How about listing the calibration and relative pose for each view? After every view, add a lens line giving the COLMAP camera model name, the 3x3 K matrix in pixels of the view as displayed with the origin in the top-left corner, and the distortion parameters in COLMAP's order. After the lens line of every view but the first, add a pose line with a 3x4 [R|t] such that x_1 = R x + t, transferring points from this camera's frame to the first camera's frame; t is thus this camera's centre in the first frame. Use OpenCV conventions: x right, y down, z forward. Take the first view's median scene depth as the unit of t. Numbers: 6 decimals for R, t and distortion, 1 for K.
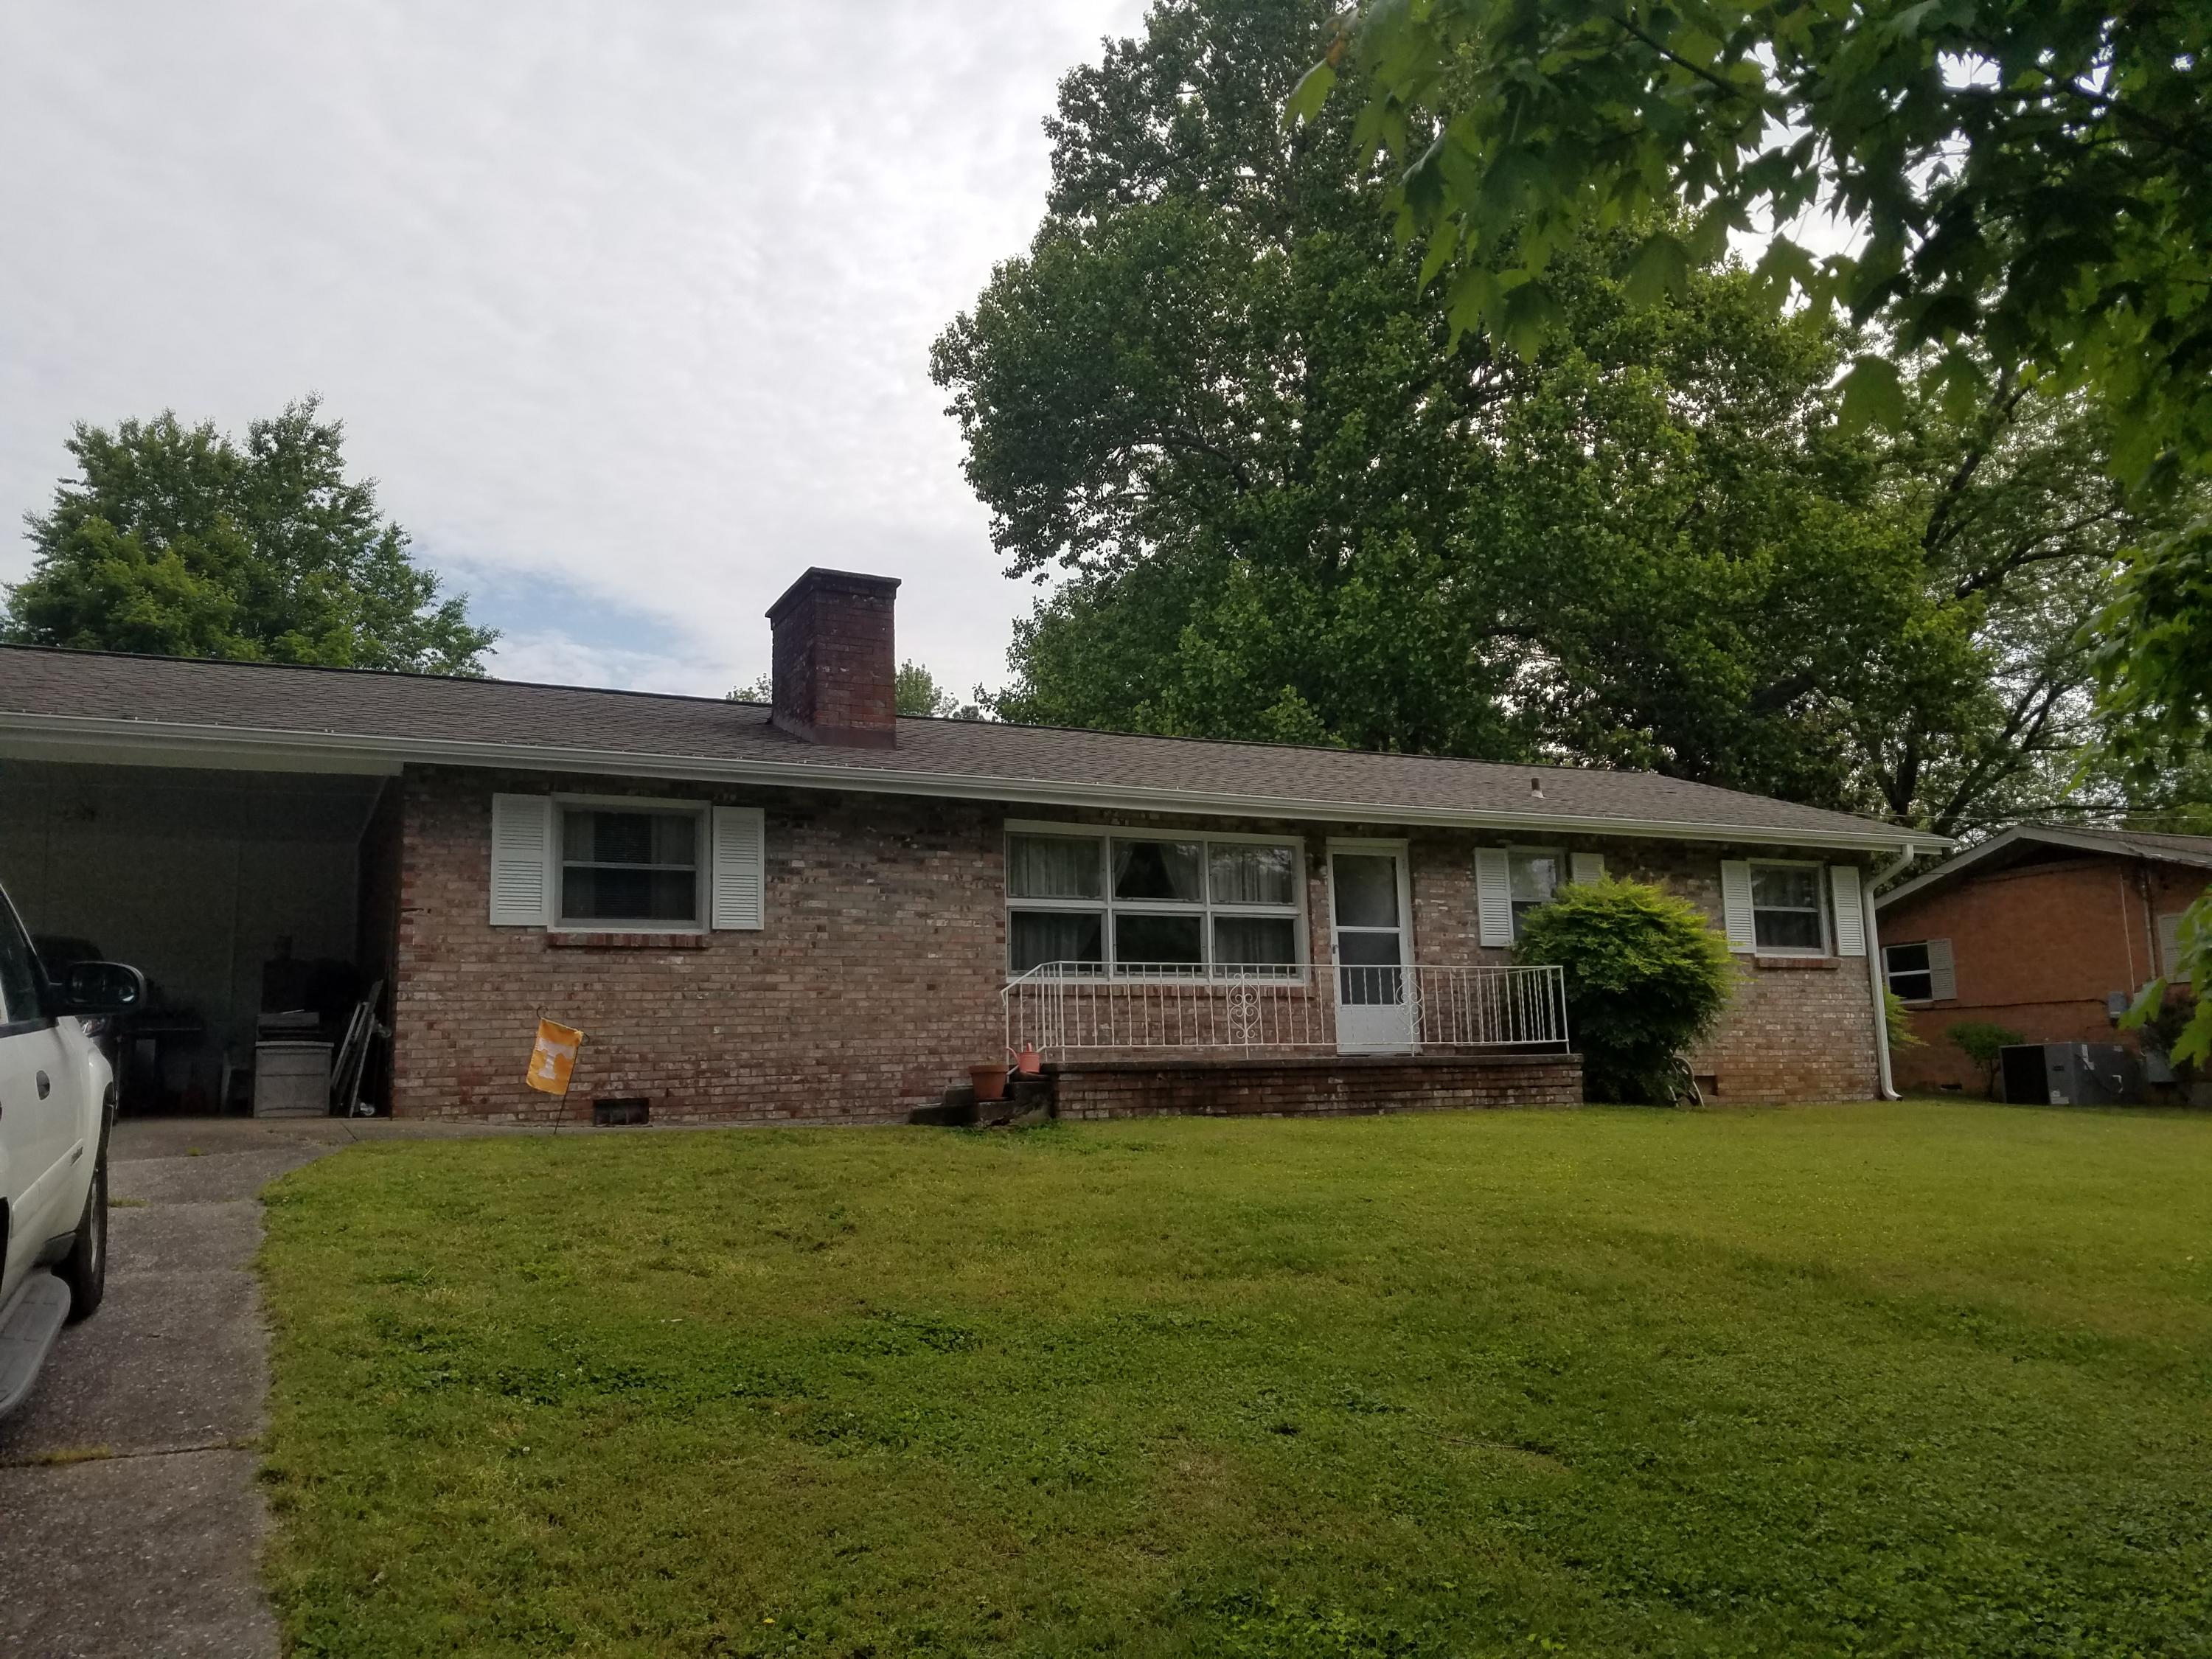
lens RADIAL K [[1713.5, 0, 1068.6], [0, 1713.5, 873.6], [0, 0, 1]] dist [0.086988, -0.126015]
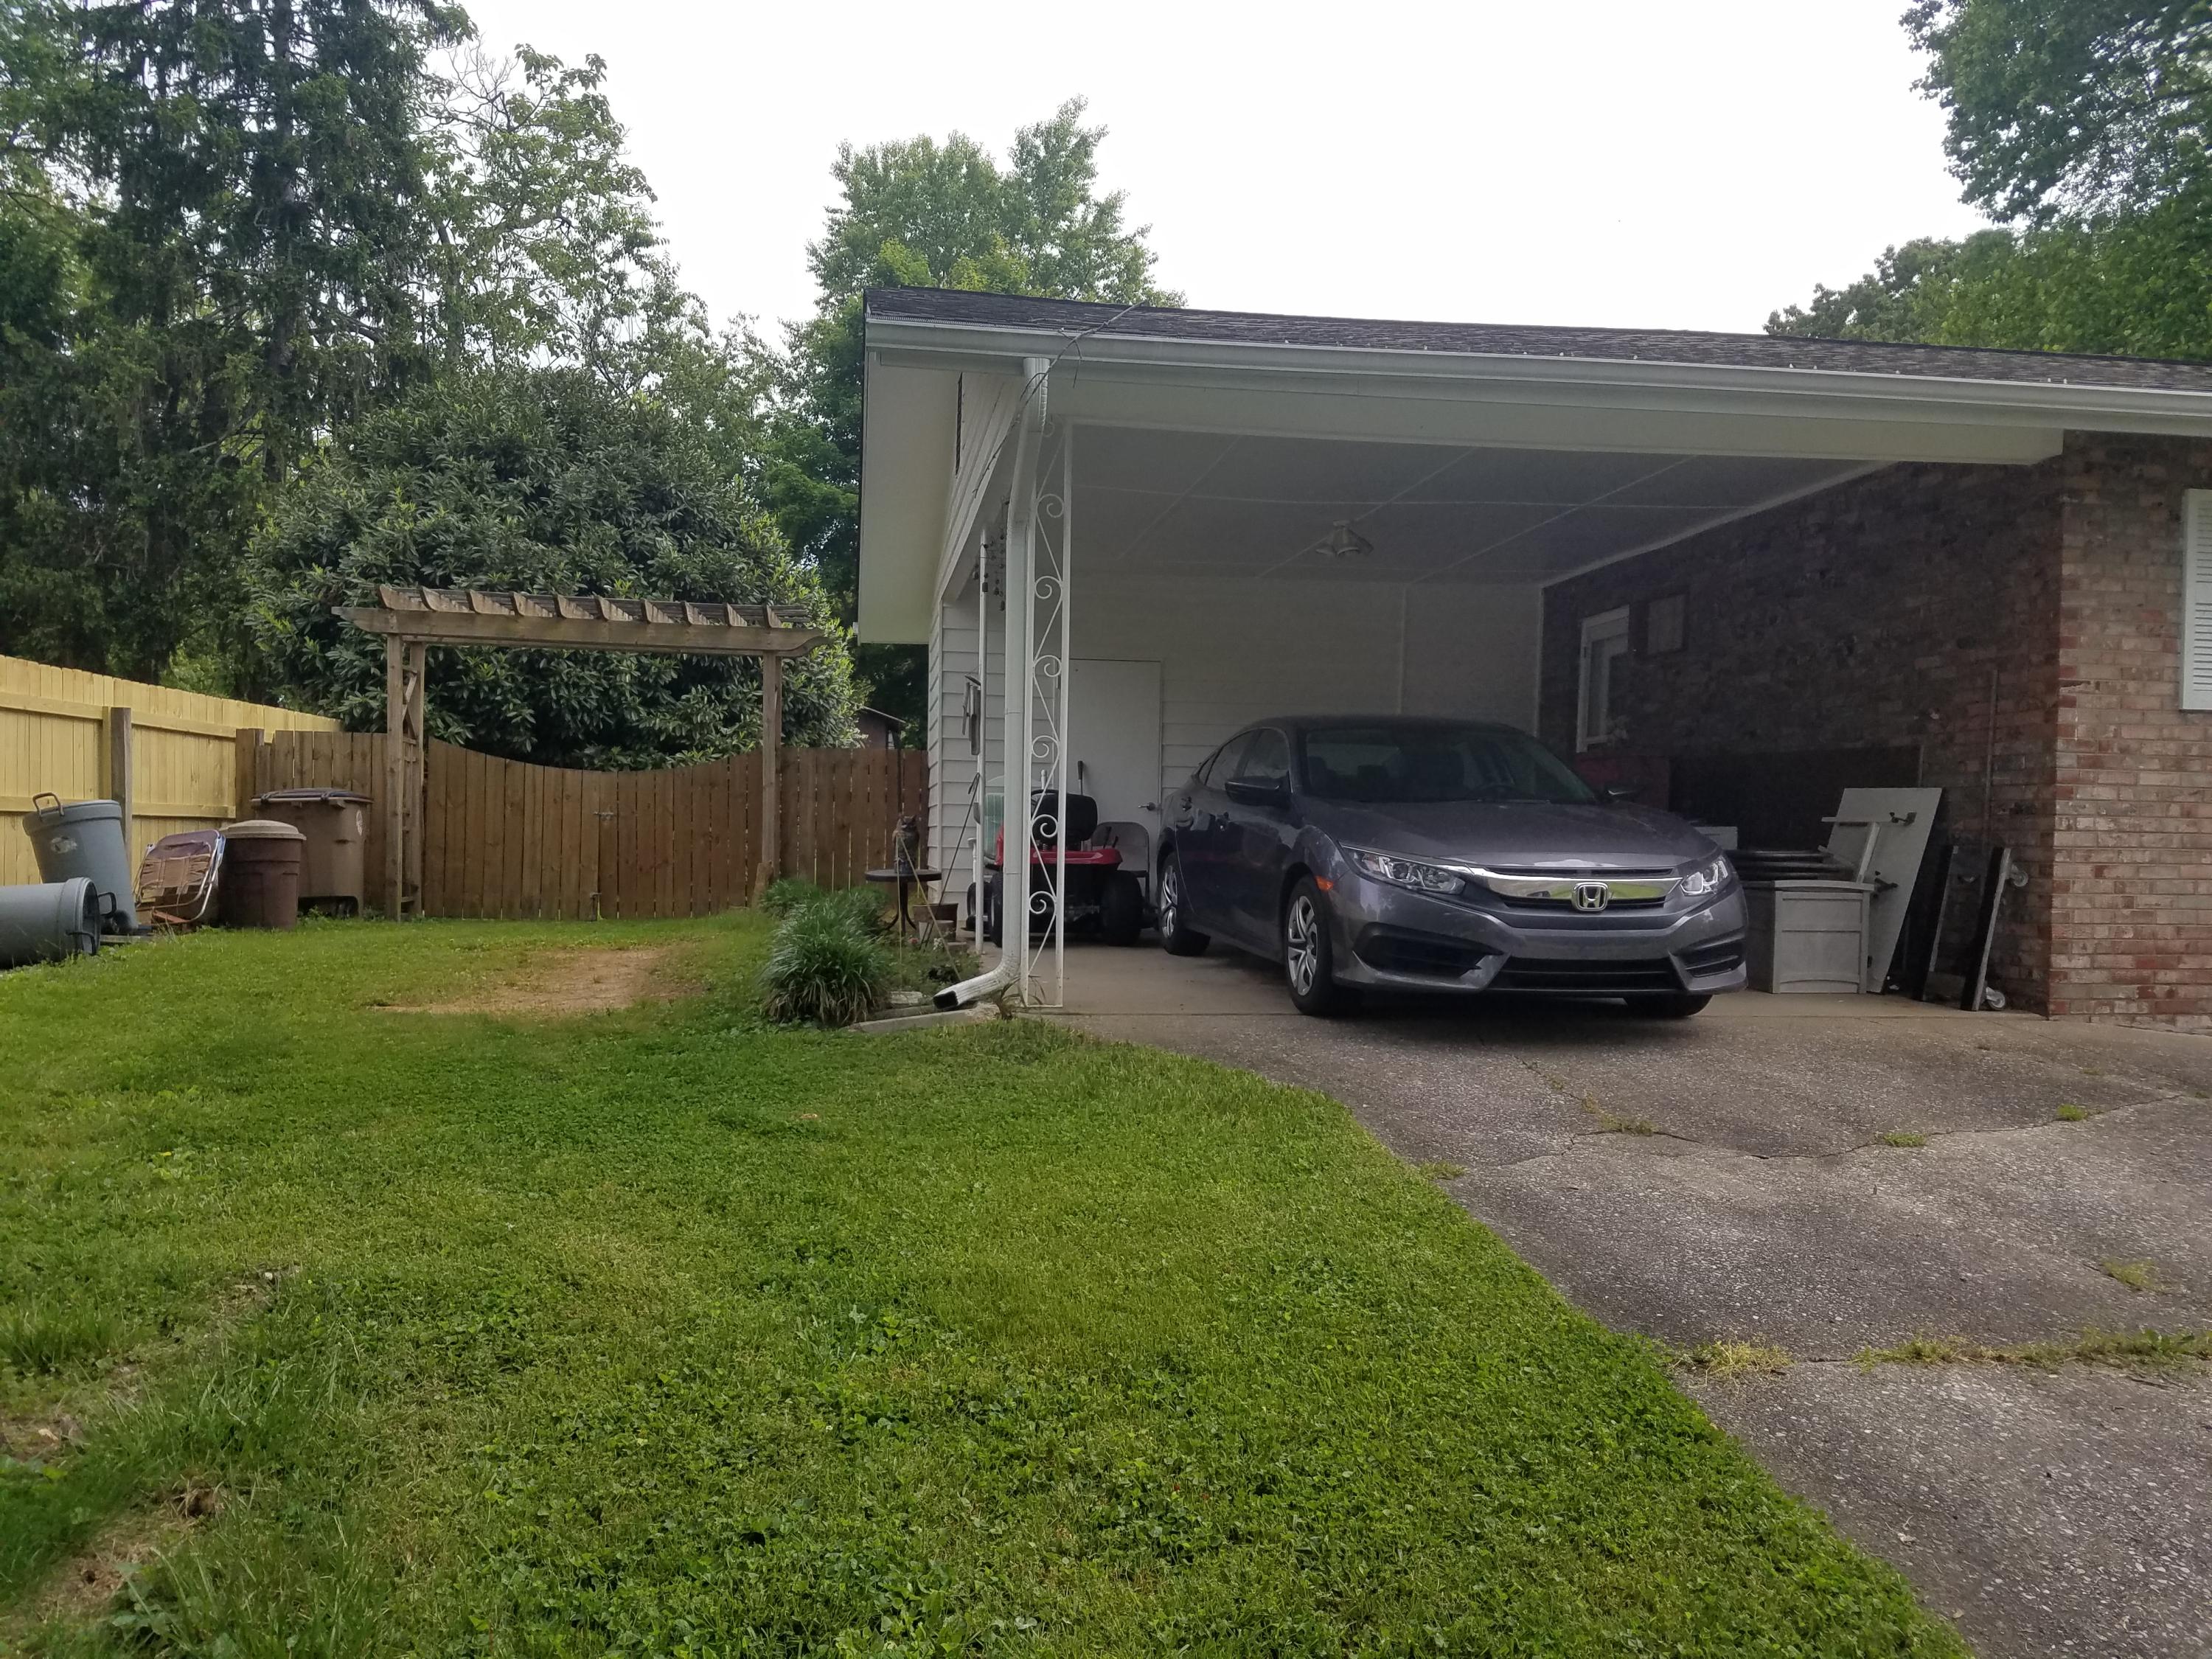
lens RADIAL K [[1713.5, 0, 1068.6], [0, 1713.5, 873.6], [0, 0, 1]] dist [0.086988, -0.126015]
pose [[0.957577, 0.043055, -0.284942, -0.541537], [-0.003234, 0.990319, 0.138770, 0.003175], [0.288158, -0.131961, 0.948447, 0.298936]]
